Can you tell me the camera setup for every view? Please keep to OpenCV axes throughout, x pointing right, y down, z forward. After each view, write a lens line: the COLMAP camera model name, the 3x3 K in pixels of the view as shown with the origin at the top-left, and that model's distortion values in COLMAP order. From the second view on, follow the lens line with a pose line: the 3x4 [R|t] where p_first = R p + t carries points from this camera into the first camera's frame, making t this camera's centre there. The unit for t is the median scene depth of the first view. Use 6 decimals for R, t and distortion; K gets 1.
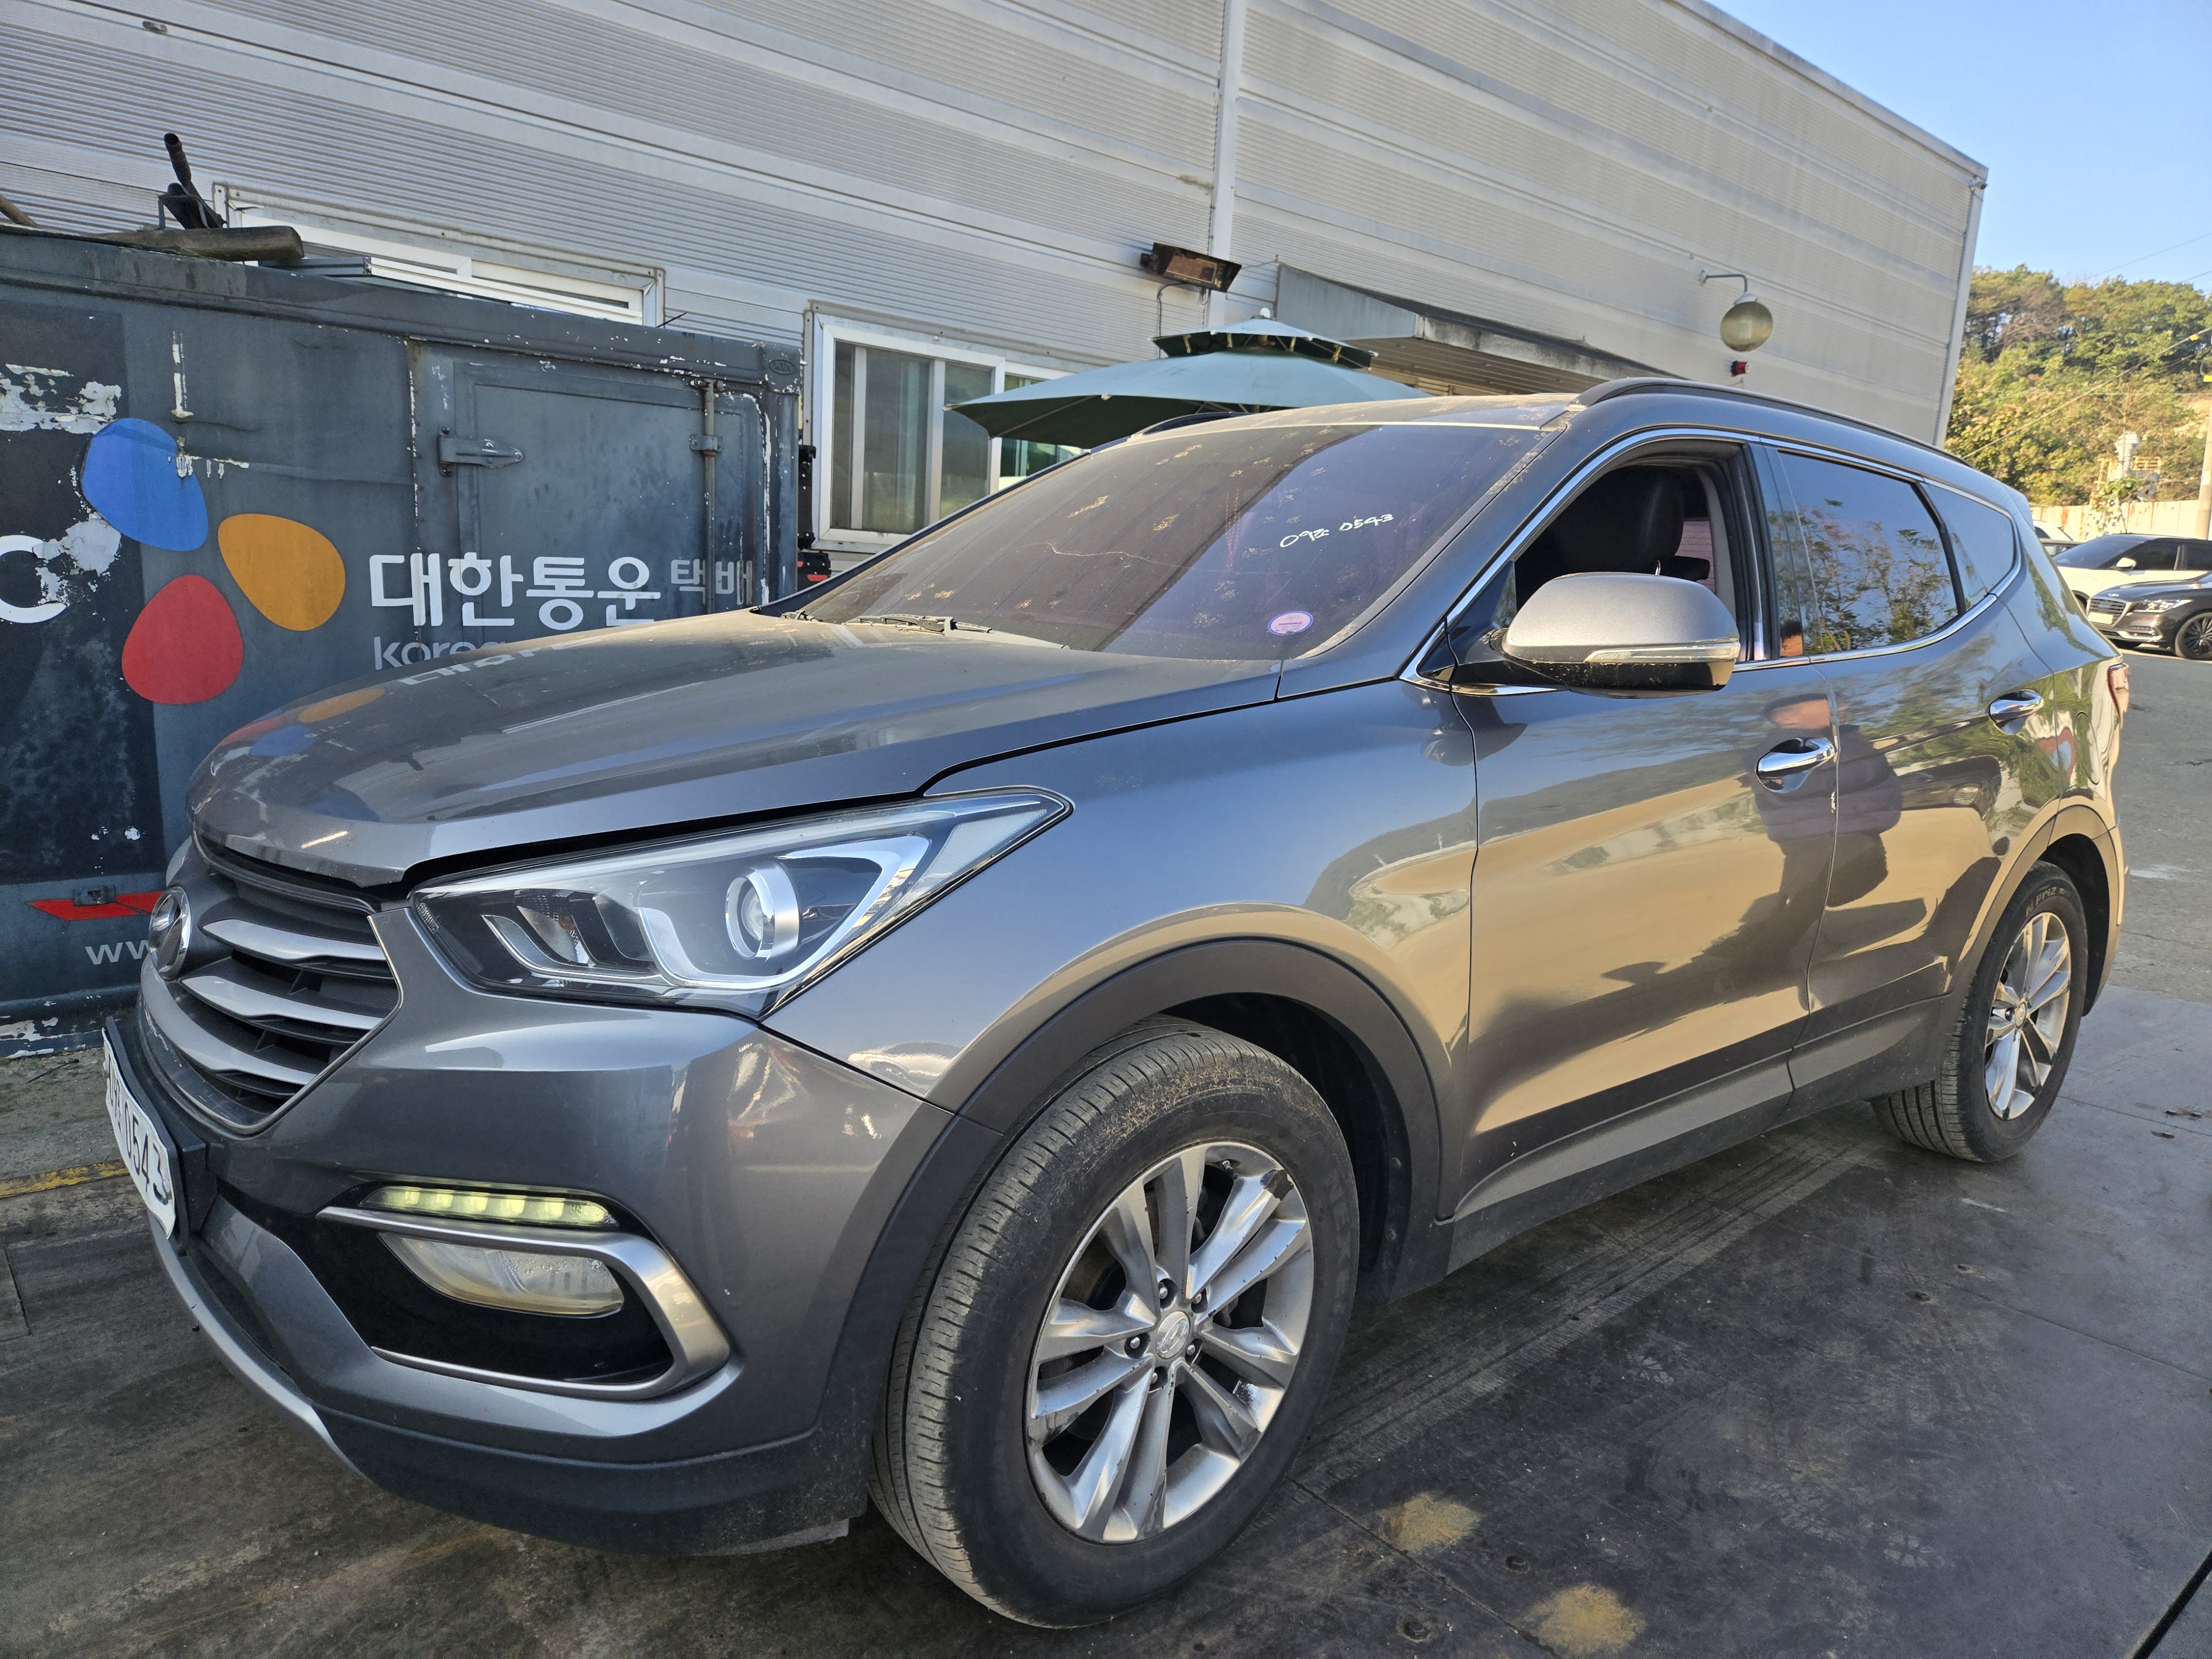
lens RADIAL K [[1488.9, 0, 1106.0], [0, 1488.9, 829.5], [0, 0, 1]] dist [0.080768, -0.069768]
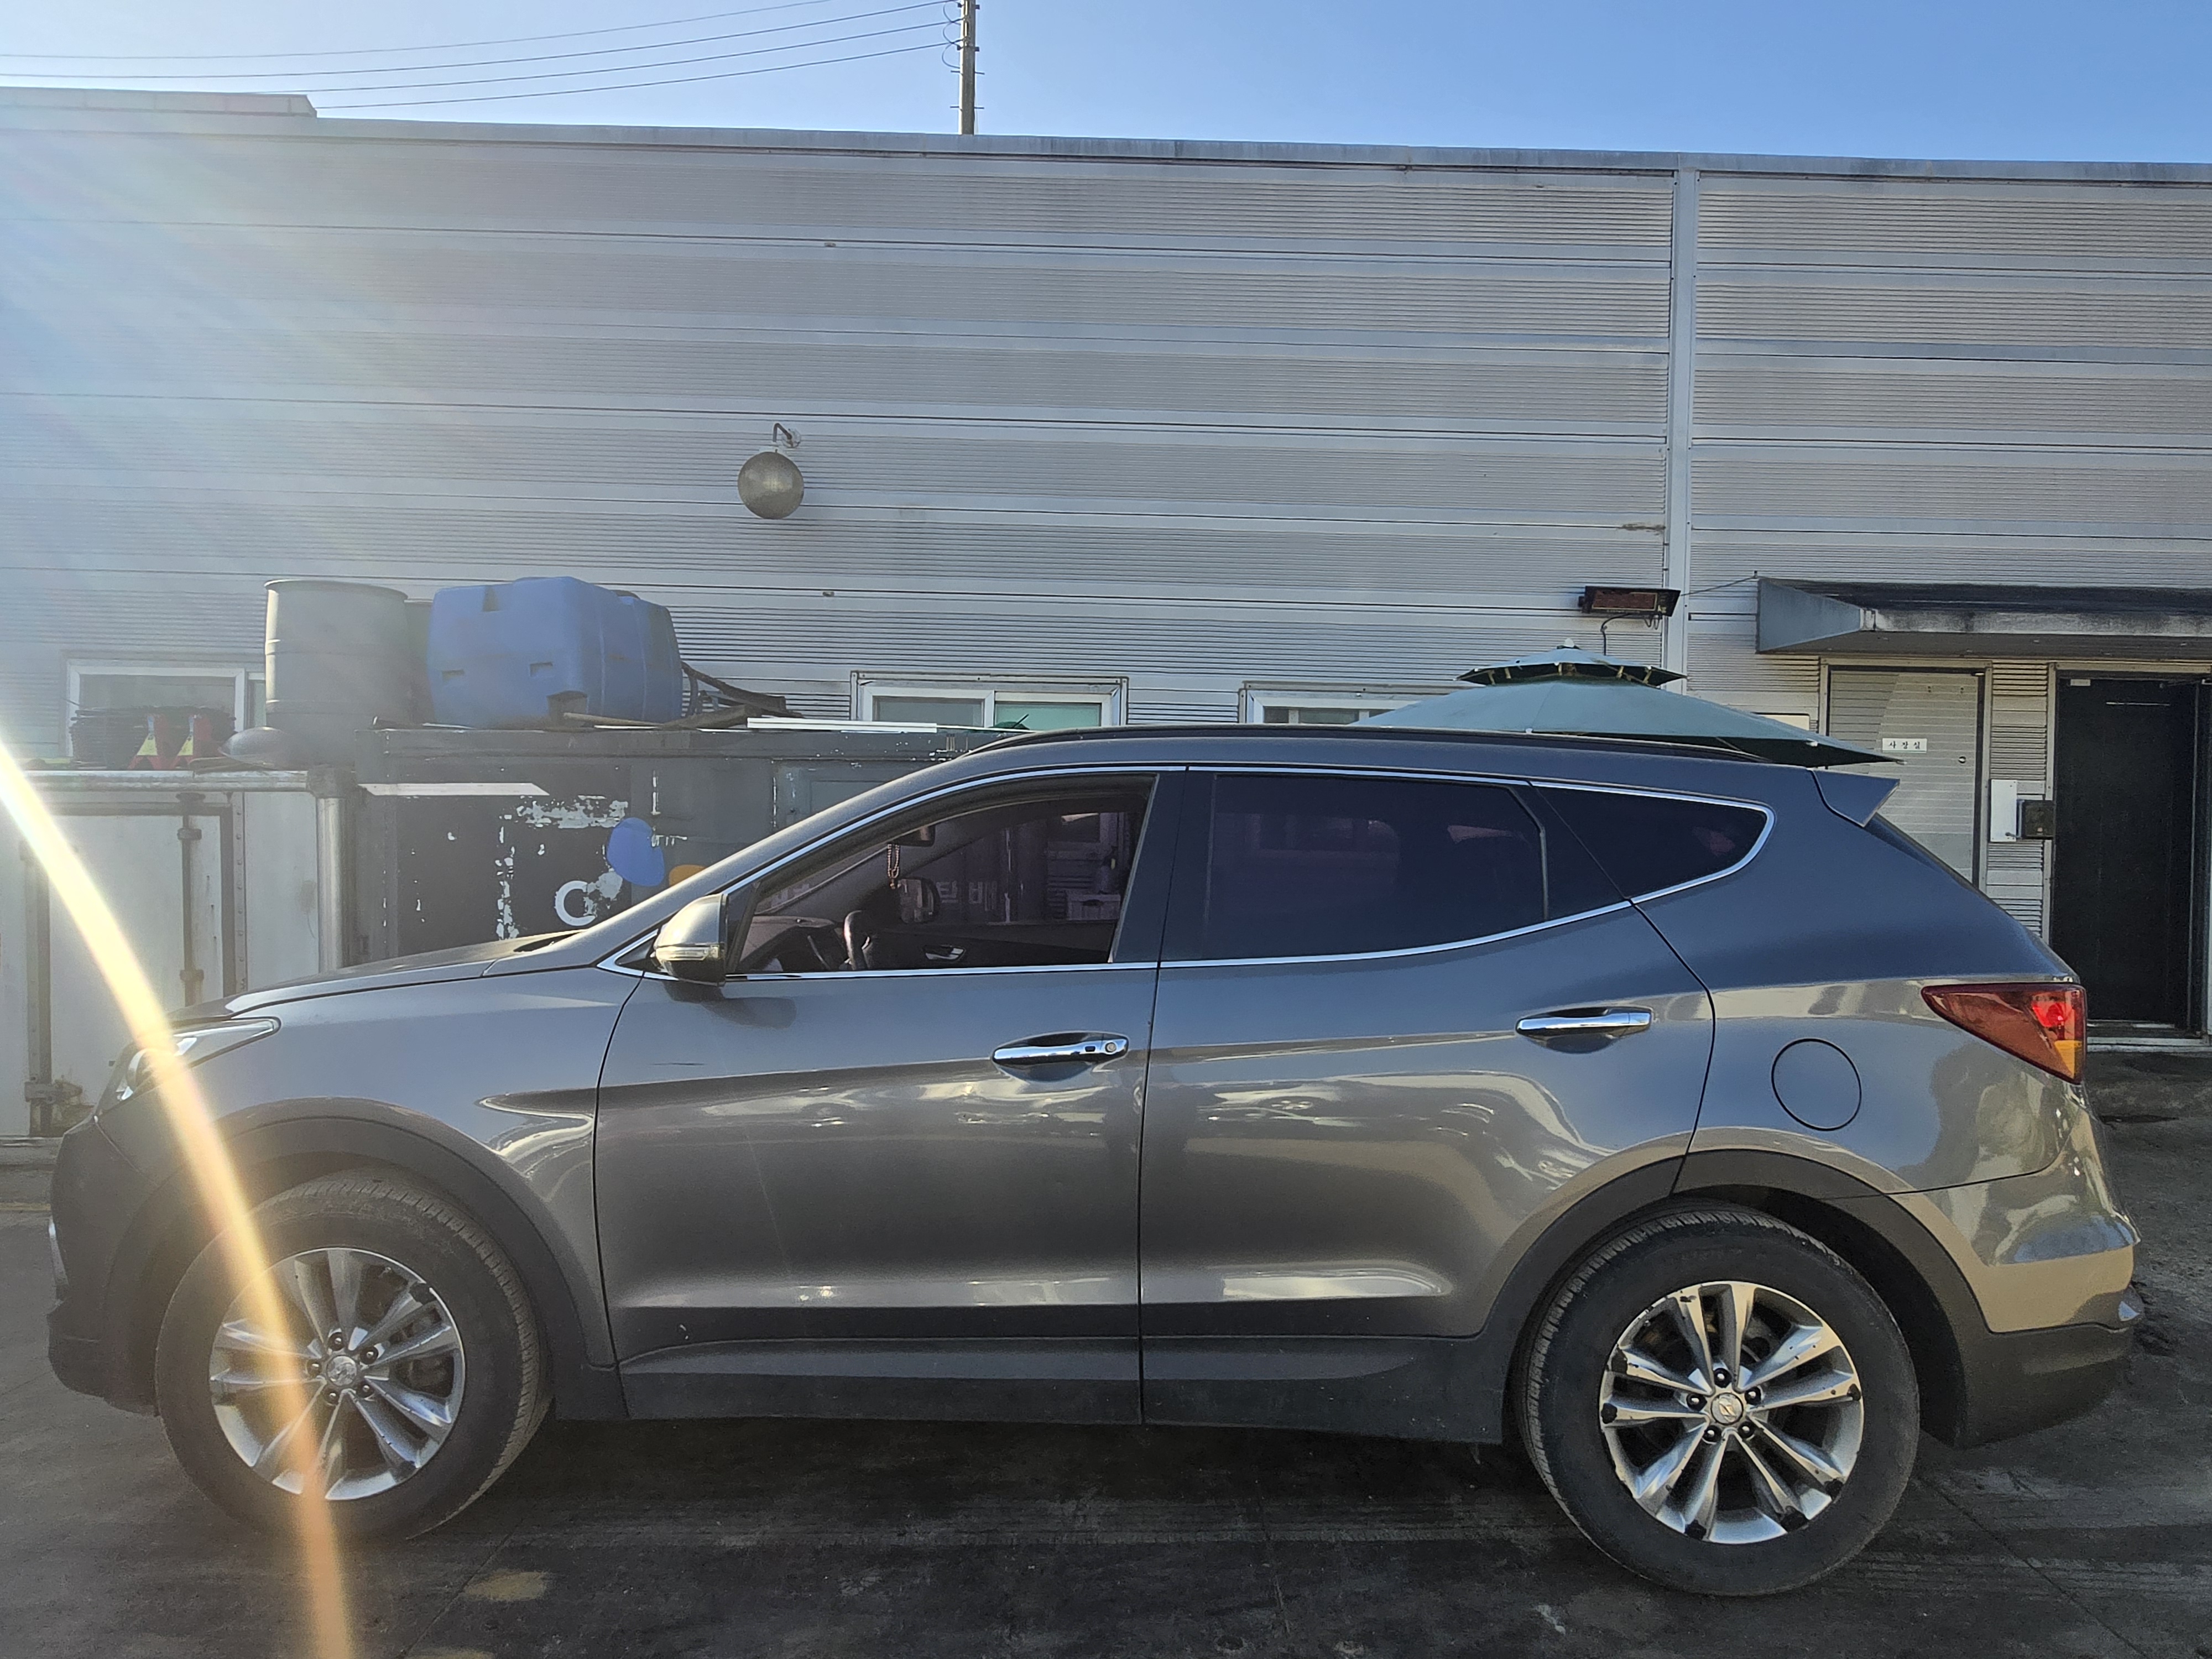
lens RADIAL K [[784.4, 0, 1105.7], [0, 784.4, 942.4], [0, 0, 1]] dist [-0.001680, -0.000148]
pose [[0.729462, 0.089877, -0.678091, 0.264805], [-0.099578, 0.994723, 0.024723, -0.112671], [0.676734, 0.049488, 0.734562, 0.391267]]
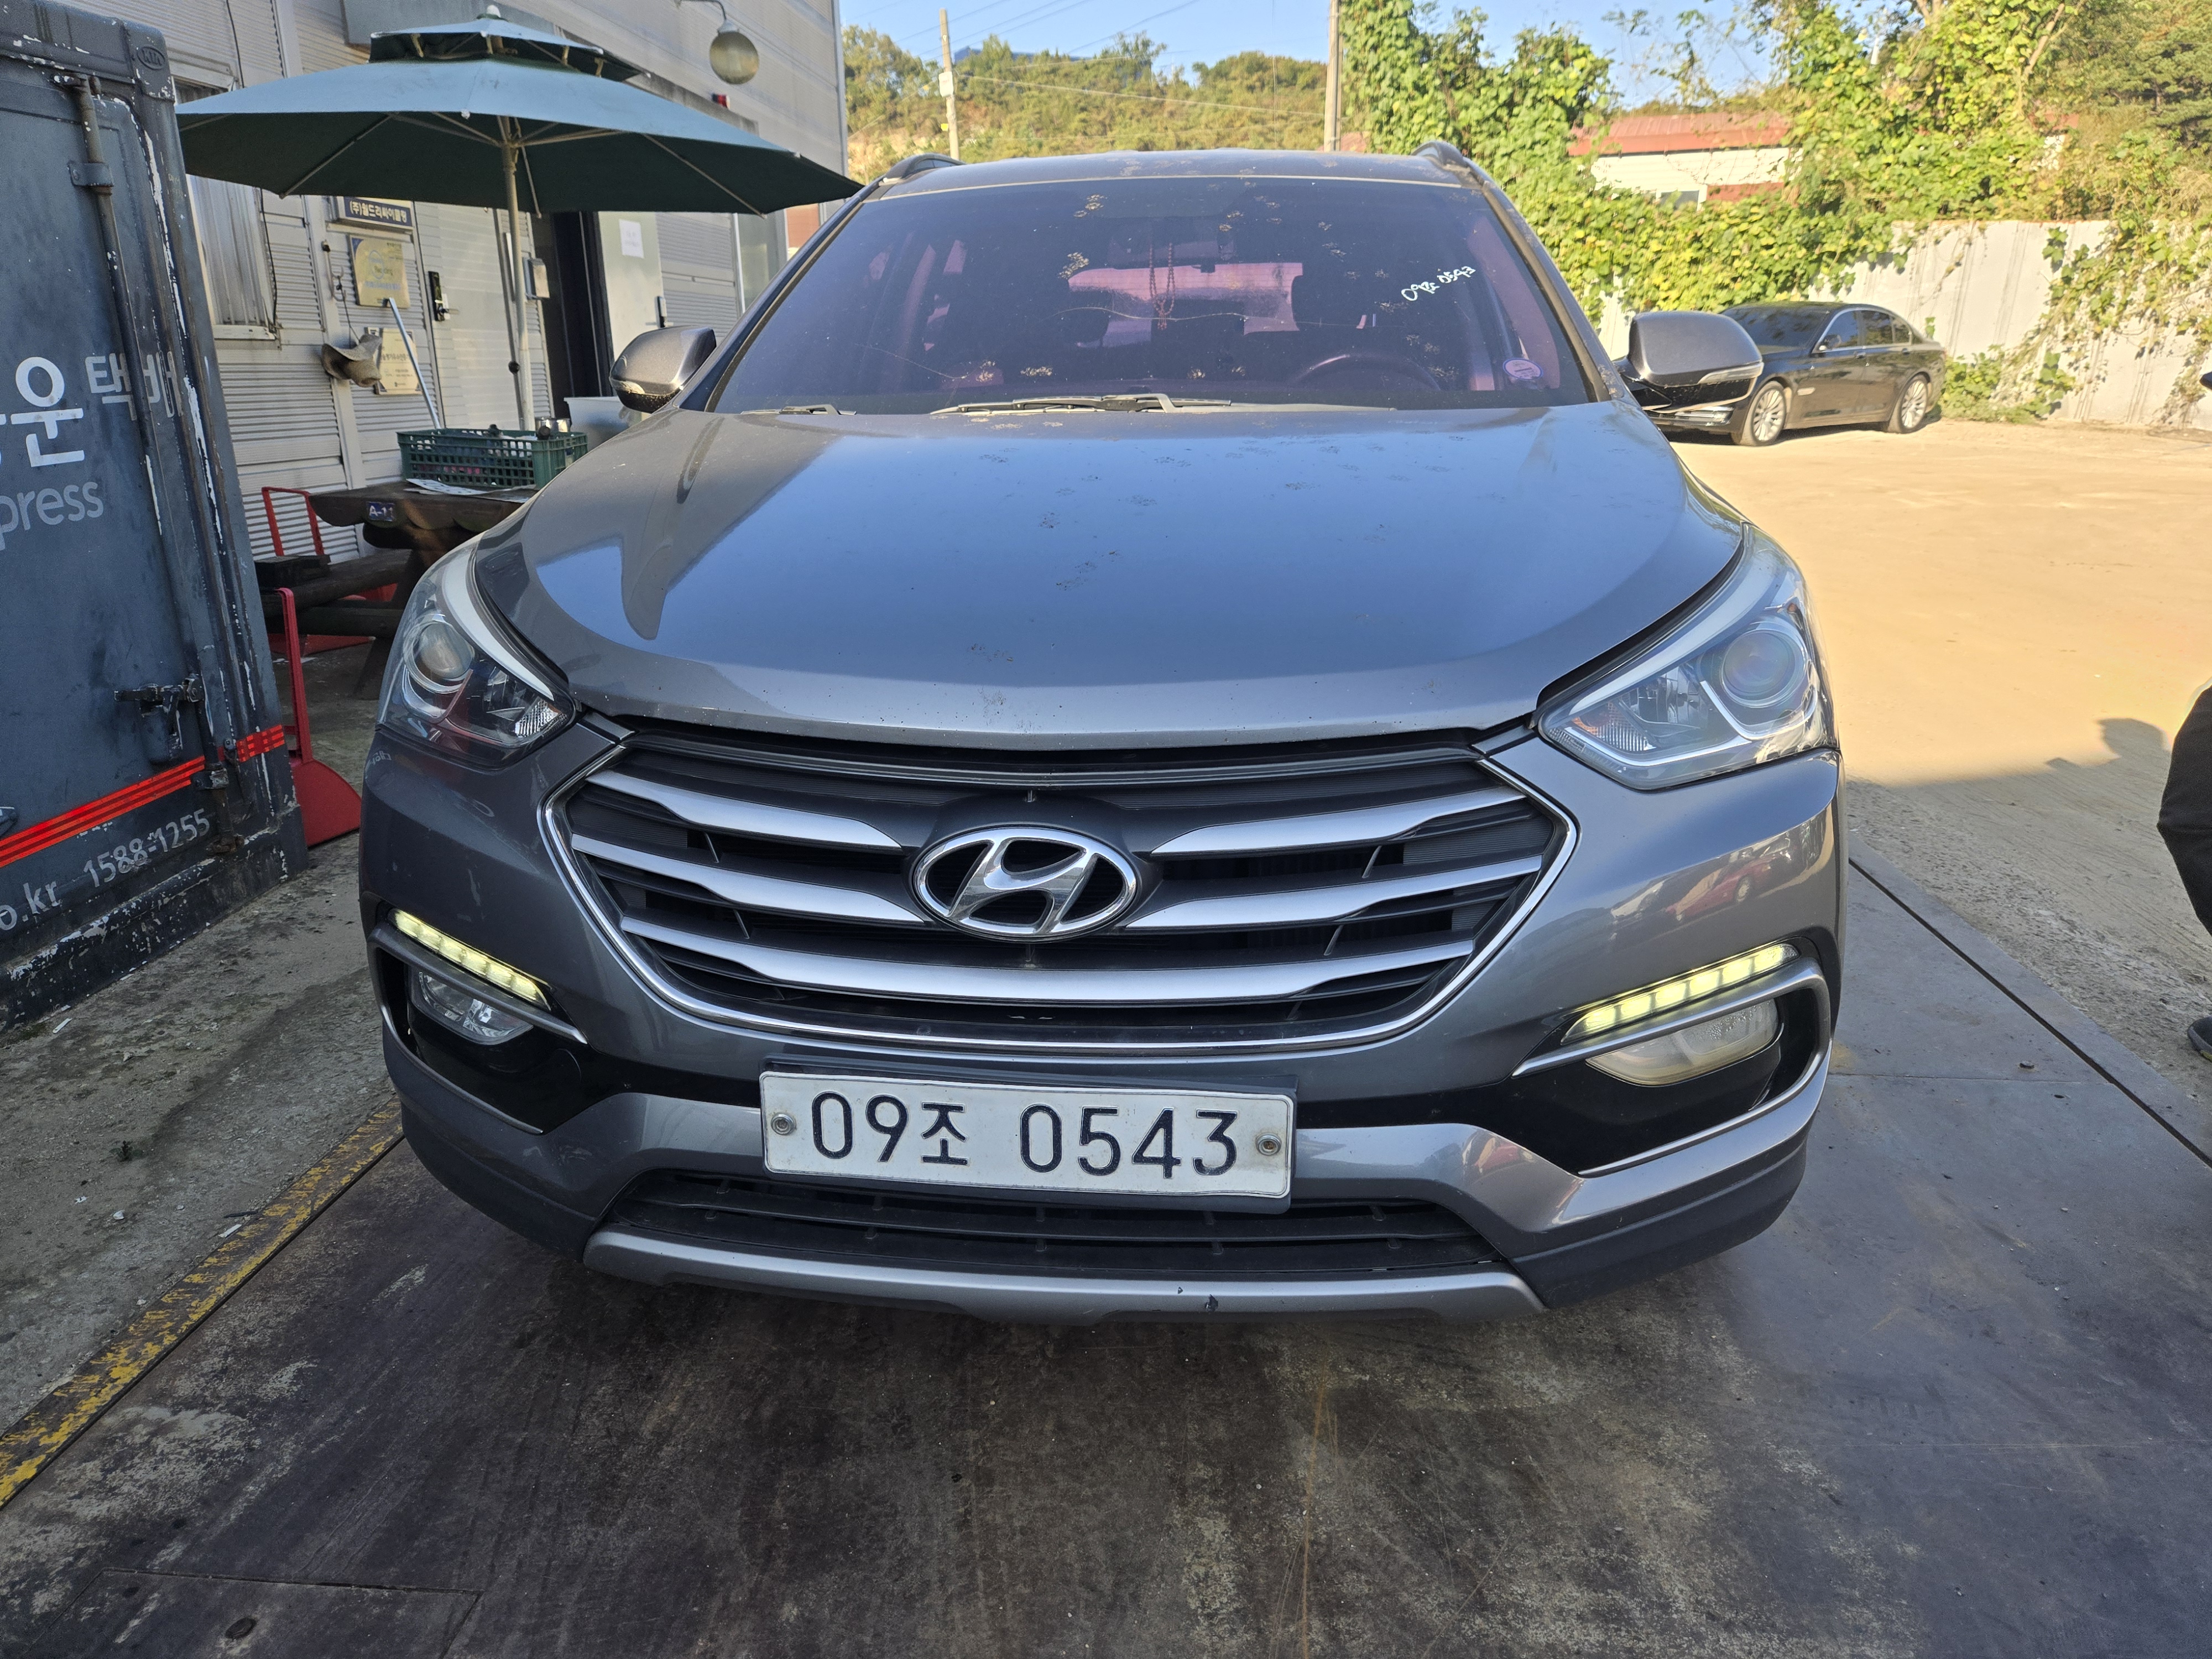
lens RADIAL K [[1488.9, 0, 1106.0], [0, 1488.9, 829.5], [0, 0, 1]] dist [0.080768, -0.069768]
pose [[0.706673, -0.269691, 0.654125, -0.348196], [0.162477, 0.961655, 0.220954, -0.039480], [-0.688632, -0.049862, 0.723395, 0.137133]]
